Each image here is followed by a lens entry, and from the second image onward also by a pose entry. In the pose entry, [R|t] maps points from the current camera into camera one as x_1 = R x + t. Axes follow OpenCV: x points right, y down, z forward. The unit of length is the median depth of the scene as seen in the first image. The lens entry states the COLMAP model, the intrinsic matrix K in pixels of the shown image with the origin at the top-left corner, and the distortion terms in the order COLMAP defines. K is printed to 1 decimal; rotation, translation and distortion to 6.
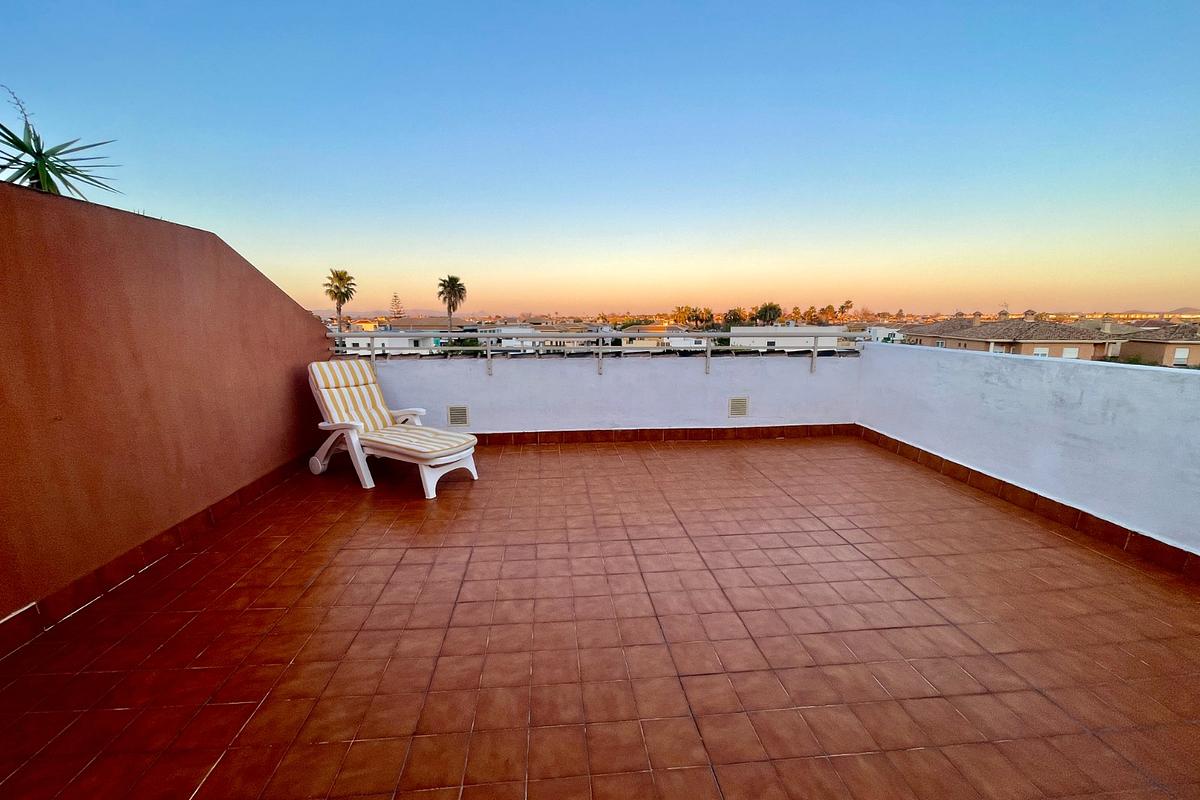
lens RADIAL K [[480.1, 0, 595.4], [0, 480.1, 392.6], [0, 0, 1]] dist [-0.002534, -0.000369]
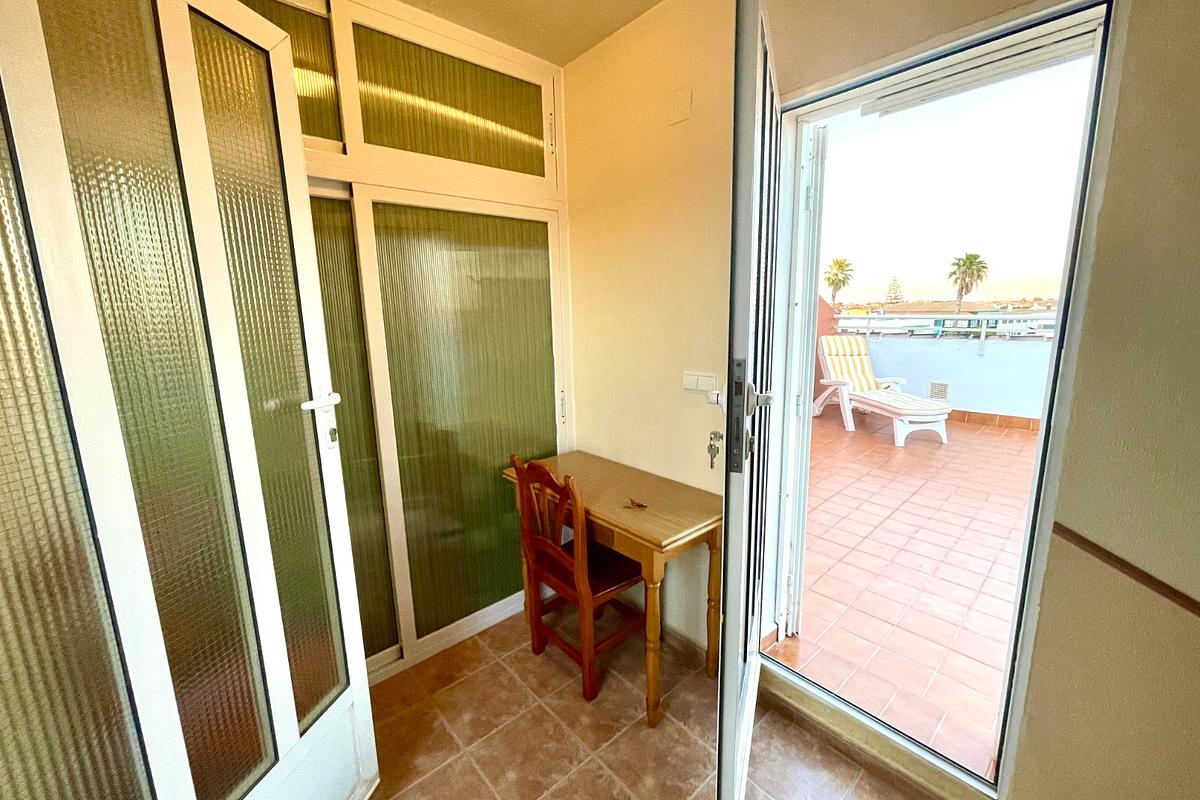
lens RADIAL K [[480.1, 0, 604.9], [0, 480.1, 398.0], [0, 0, 1]] dist [-0.002534, -0.000369]
pose [[0.603852, 0.136941, -0.785245, 0.146055], [-0.106353, 0.990165, 0.090892, 0.058048], [0.789969, 0.028628, 0.612478, -0.346908]]
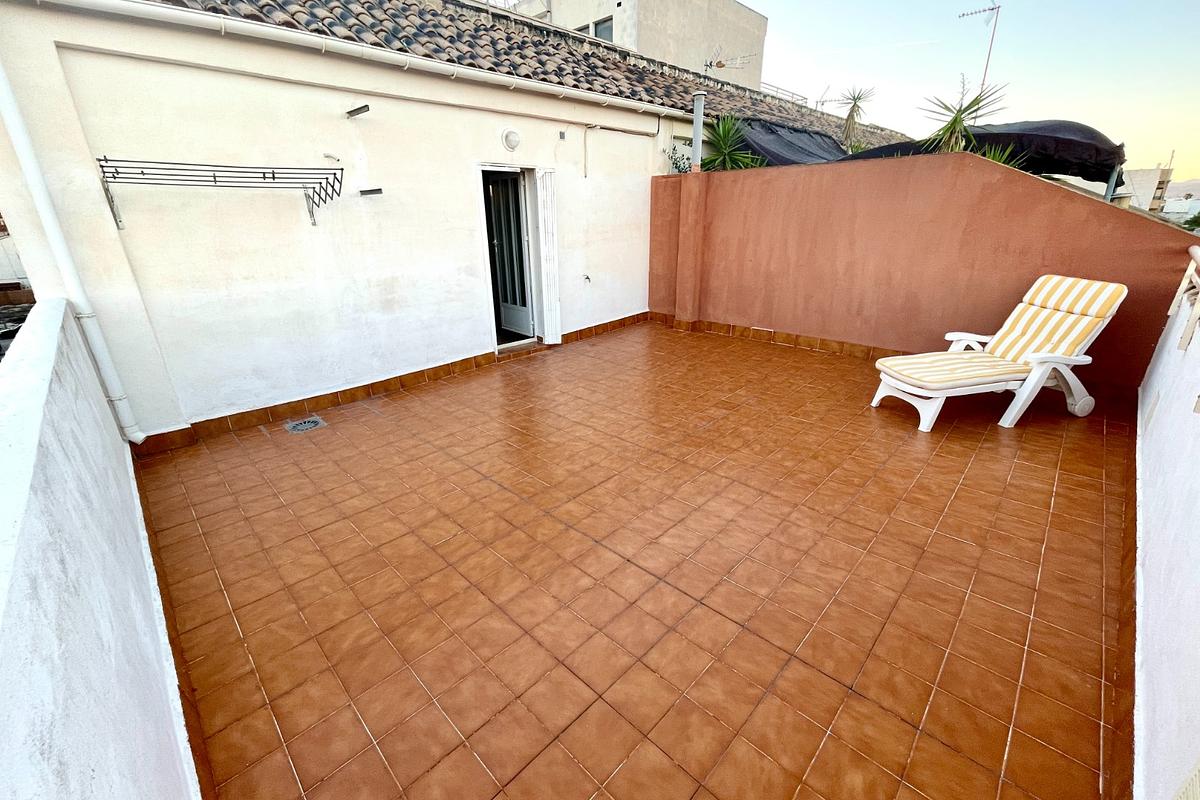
lens RADIAL K [[480.1, 0, 597.0], [0, 480.1, 401.5], [0, 0, 1]] dist [-0.002534, -0.000369]
pose [[-0.764975, 0.250902, -0.593179, 0.654543], [-0.083304, 0.874719, 0.477417, -0.212203], [0.638650, 0.414626, -0.648237, 1.135587]]
